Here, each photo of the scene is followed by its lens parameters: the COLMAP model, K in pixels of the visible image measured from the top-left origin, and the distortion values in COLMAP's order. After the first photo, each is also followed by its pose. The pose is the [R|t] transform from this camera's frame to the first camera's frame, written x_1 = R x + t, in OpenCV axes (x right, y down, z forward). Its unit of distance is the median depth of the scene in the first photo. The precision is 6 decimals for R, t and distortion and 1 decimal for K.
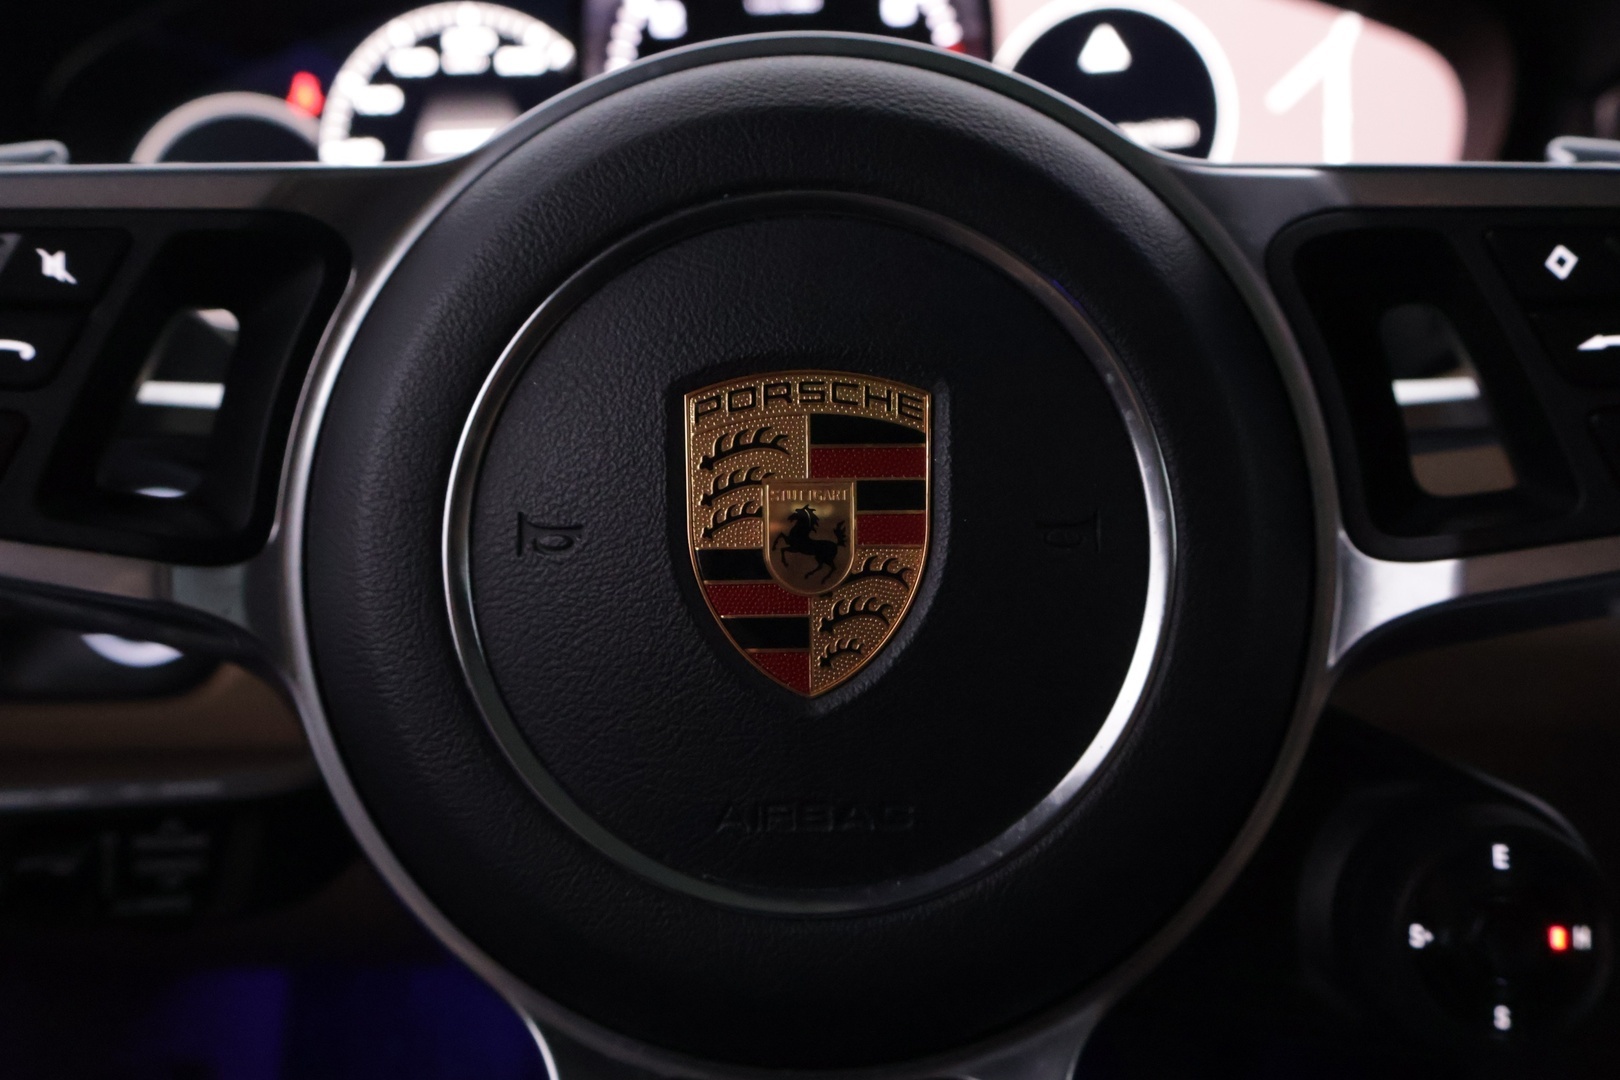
lens RADIAL K [[1800.6, 0, 804.6], [0, 1800.6, 544.8], [0, 0, 1]] dist [0.001332, 0.000000]
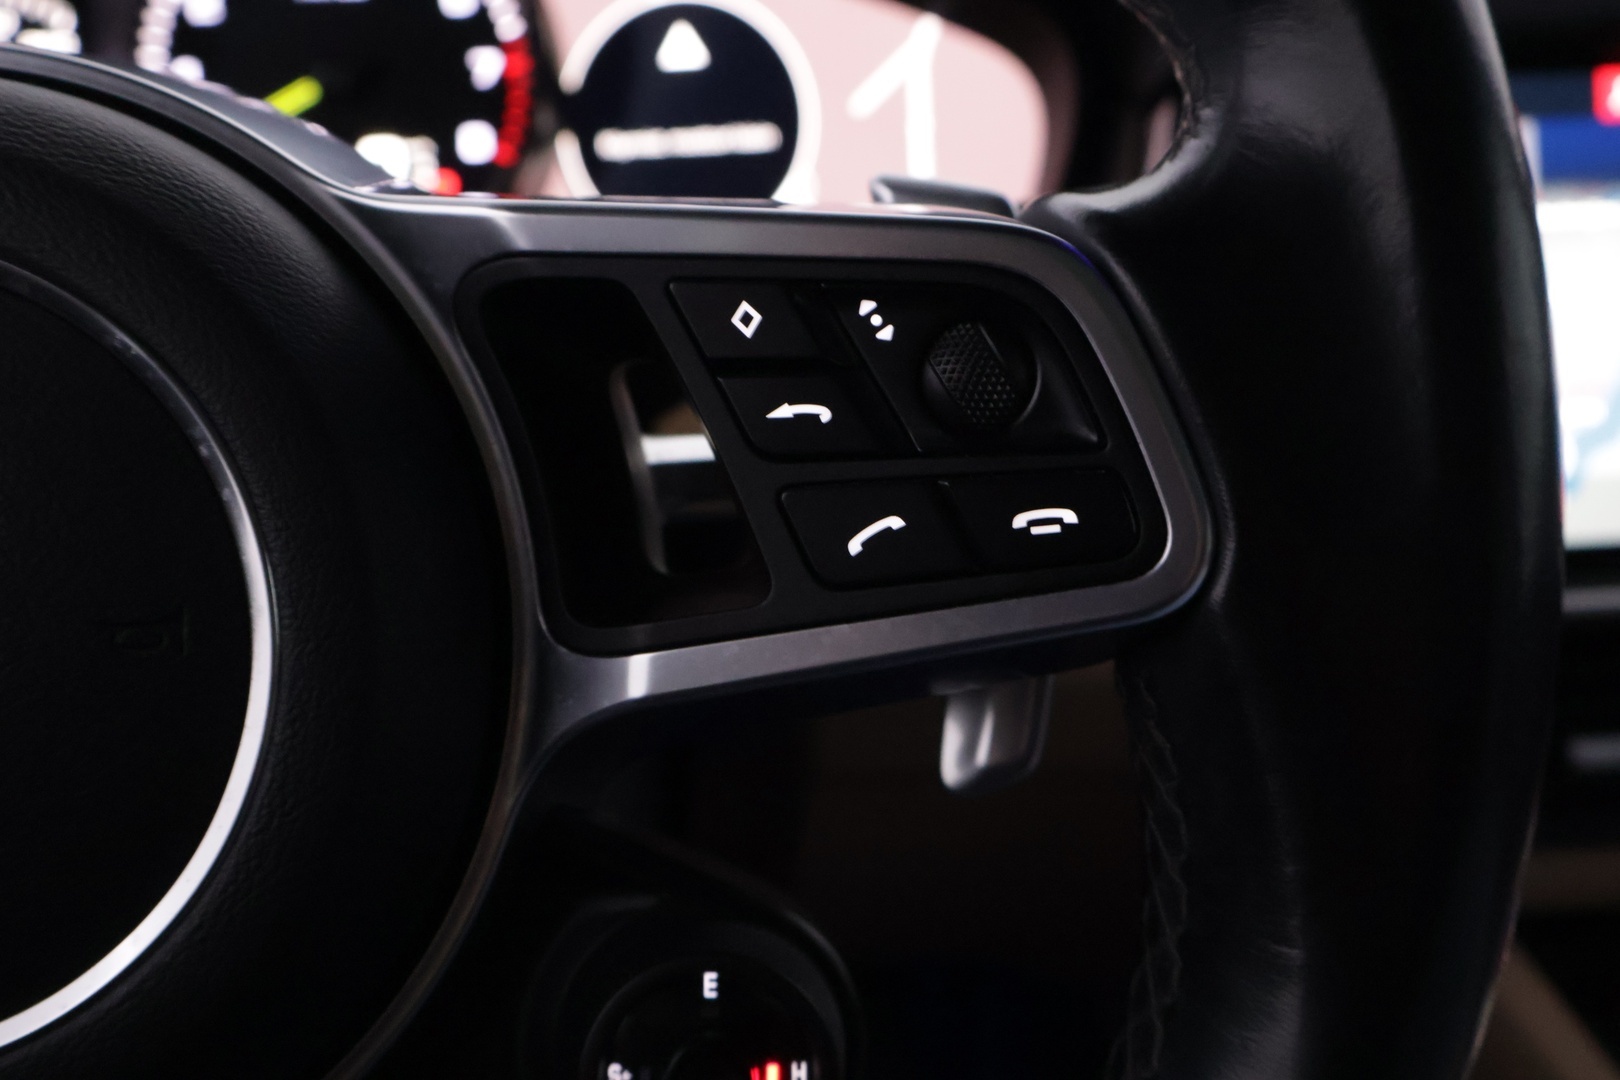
lens RADIAL K [[1800.6, 0, 818.6], [0, 1800.6, 537.9], [0, 0, 1]] dist [0.001332, 0.000000]
pose [[0.996741, 0.000531, 0.080672, 0.362175], [-0.001053, 0.999979, 0.006430, -0.052354], [-0.080666, -0.006494, 0.996720, 0.108833]]
